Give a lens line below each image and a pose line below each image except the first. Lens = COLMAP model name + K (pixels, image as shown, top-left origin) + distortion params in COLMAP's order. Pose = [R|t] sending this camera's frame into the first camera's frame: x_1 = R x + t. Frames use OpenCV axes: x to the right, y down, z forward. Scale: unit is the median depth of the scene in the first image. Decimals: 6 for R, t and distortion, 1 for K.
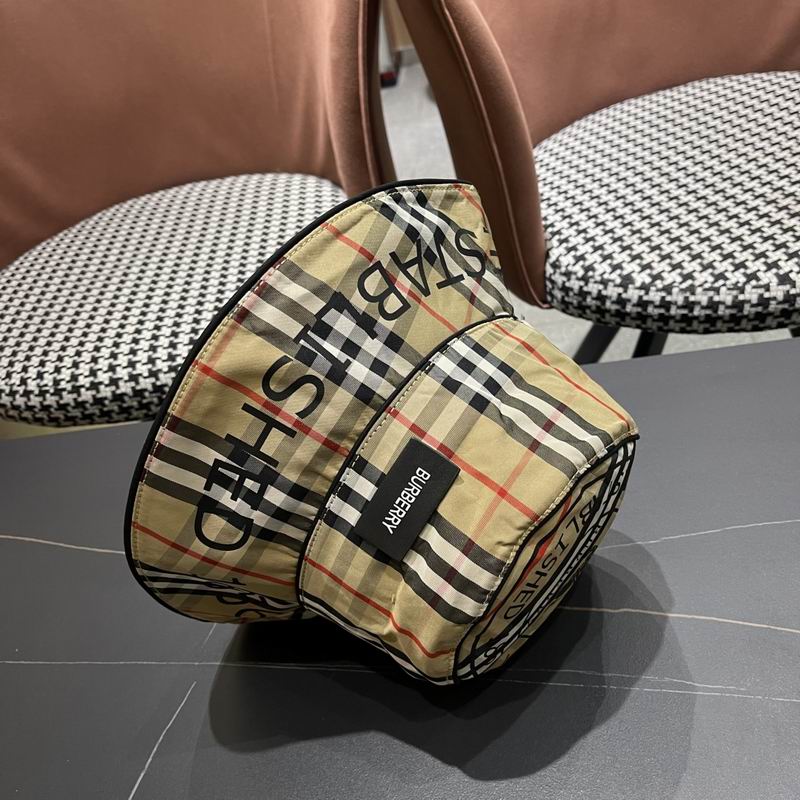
lens RADIAL K [[784.2, 0, 397.8], [0, 784.2, 405.6], [0, 0, 1]] dist [0.011131, 0.000000]
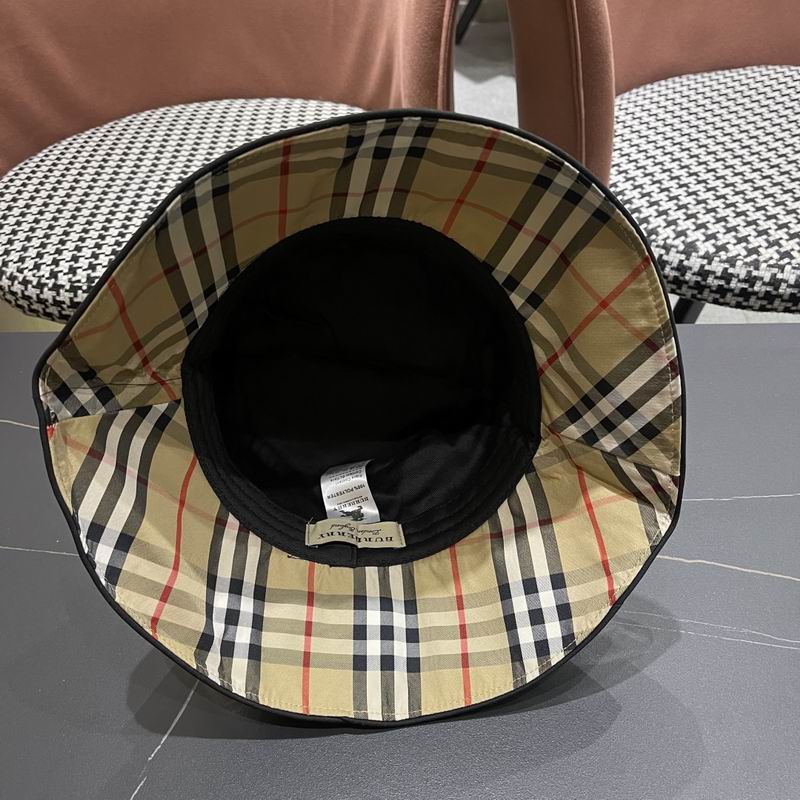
lens RADIAL K [[784.2, 0, 394.0], [0, 784.2, 405.7], [0, 0, 1]] dist [0.011131, 0.000000]
pose [[0.991167, 0.116943, 0.062551, -0.111833], [-0.119148, 0.992336, 0.032752, 0.047737], [-0.058241, -0.039915, 0.997504, 0.020599]]
